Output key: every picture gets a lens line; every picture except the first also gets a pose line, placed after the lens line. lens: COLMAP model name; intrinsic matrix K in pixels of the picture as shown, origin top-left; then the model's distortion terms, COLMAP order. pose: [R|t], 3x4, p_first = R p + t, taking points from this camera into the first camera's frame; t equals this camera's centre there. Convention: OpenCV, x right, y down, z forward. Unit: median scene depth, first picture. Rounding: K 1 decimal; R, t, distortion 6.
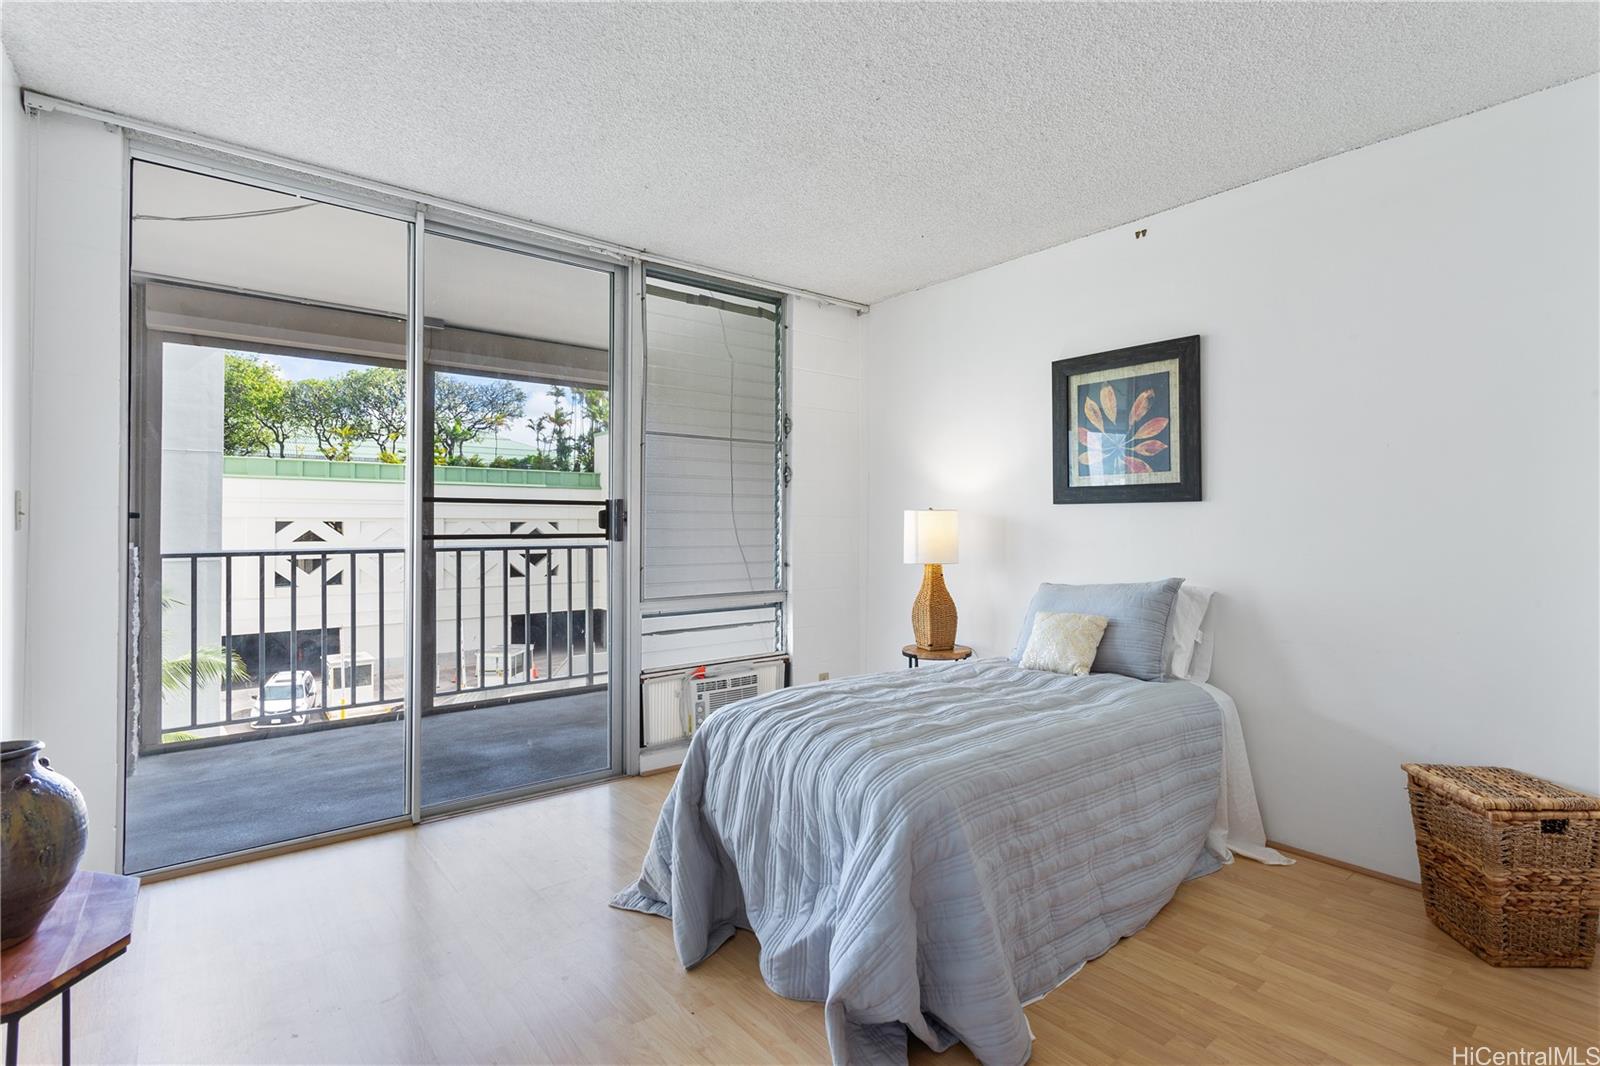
lens RADIAL K [[768.6, 0, 800.9], [0, 768.6, 513.8], [0, 0, 1]] dist [-0.000224, 0.000082]
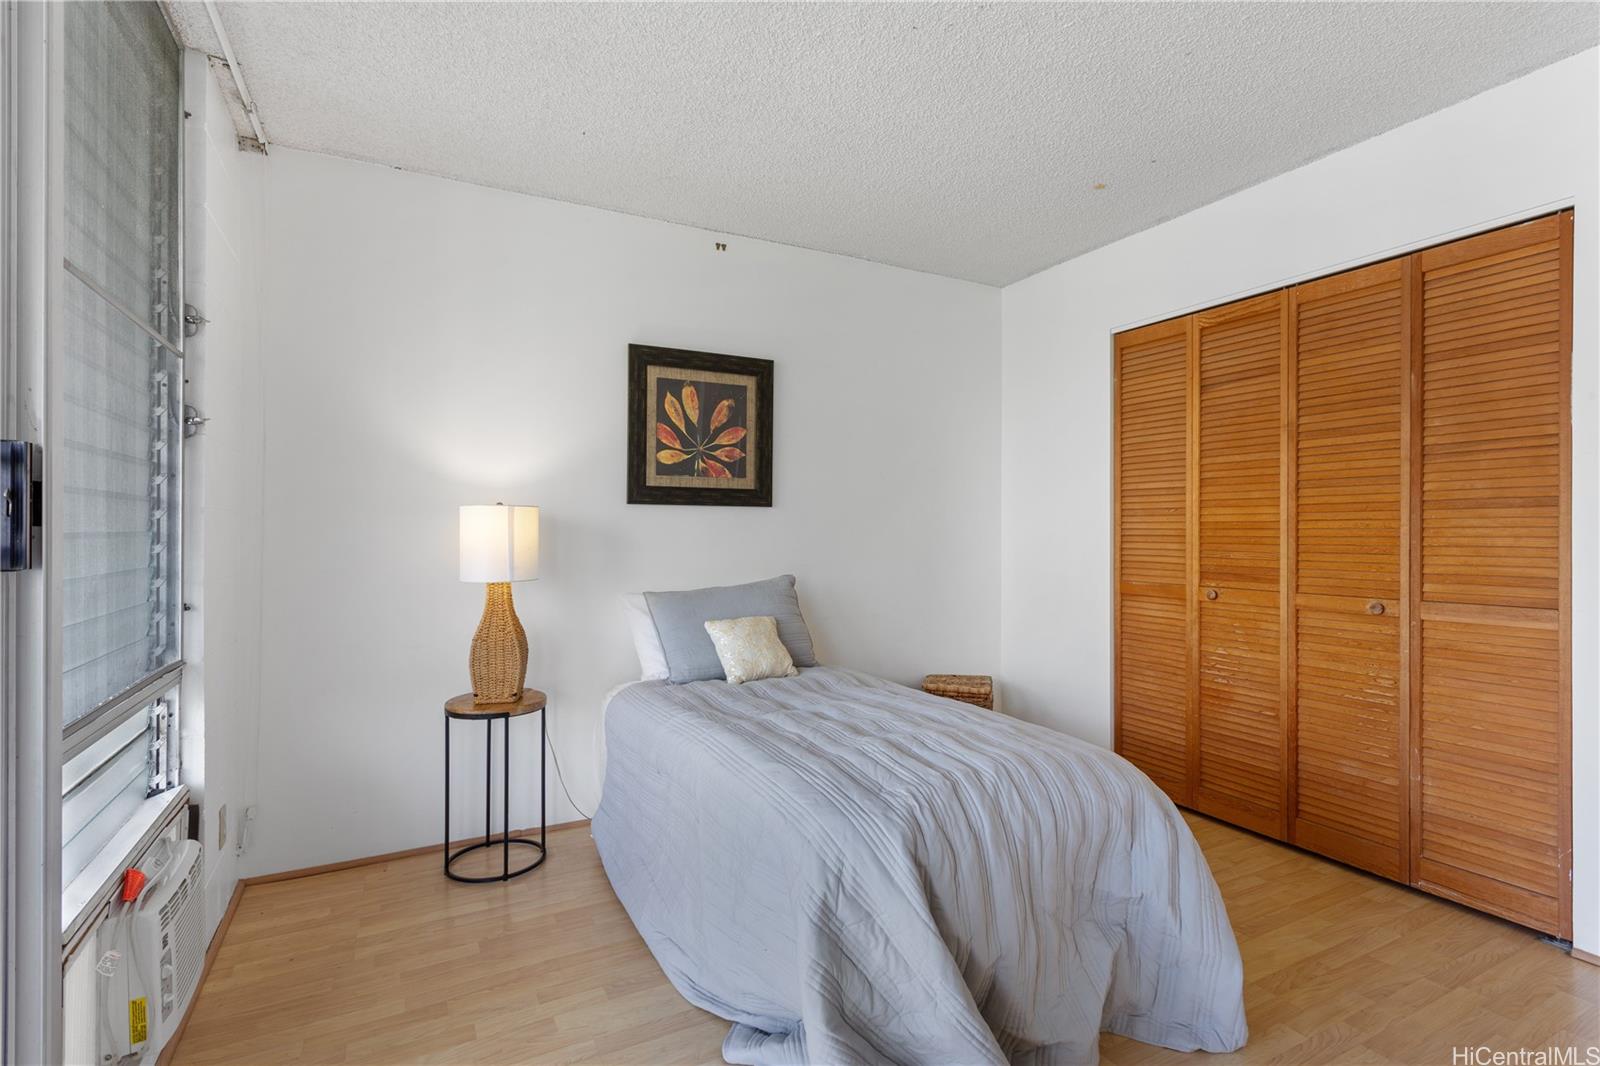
lens RADIAL K [[749.7, 0, 800.0], [0, 749.7, 533.0], [0, 0, 1]] dist [-0.001365, 0.000176]
pose [[0.204609, 0.000284, 0.978844, -0.504597], [-0.011154, 0.999936, 0.002042, 0.017979], [-0.978780, -0.011335, 0.204599, 0.657121]]
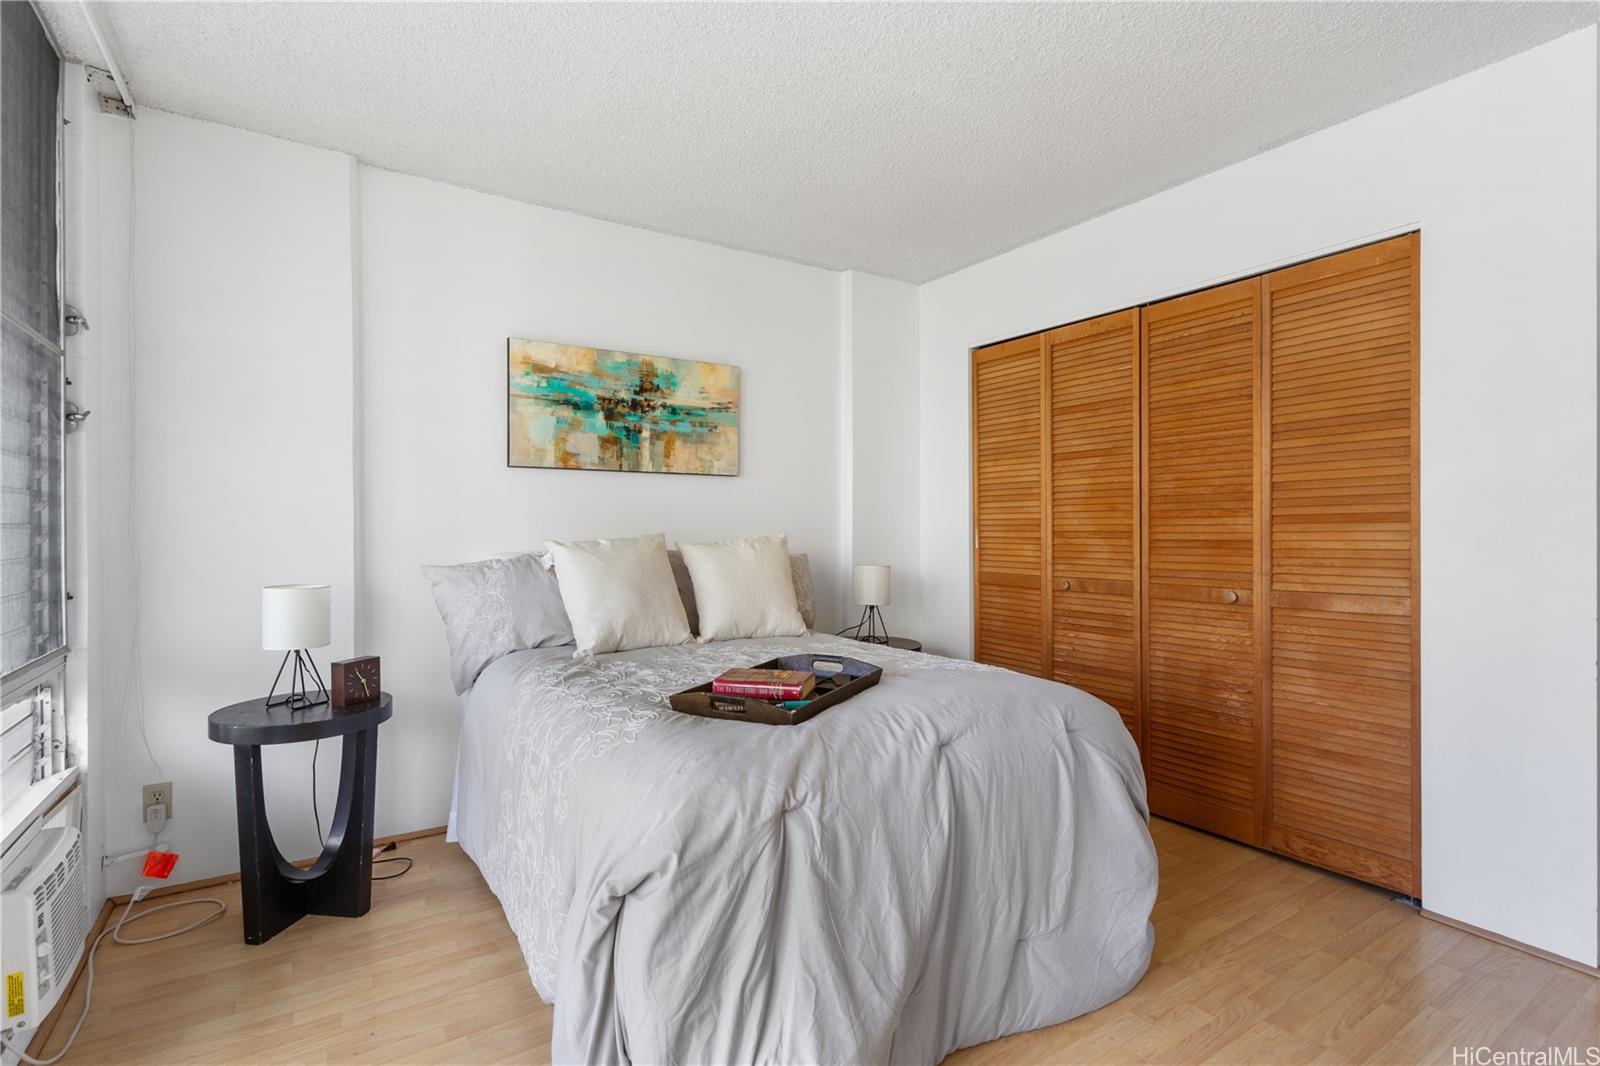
lens RADIAL K [[764.2, 0, 803.5], [0, 764.2, 525.2], [0, 0, 1]] dist [0.022088, -0.000586]
pose [[0.109485, 0.001407, 0.993987, -0.591900], [-0.013153, 0.999913, 0.000033, 0.016188], [-0.993901, -0.013077, 0.109494, 0.585378]]
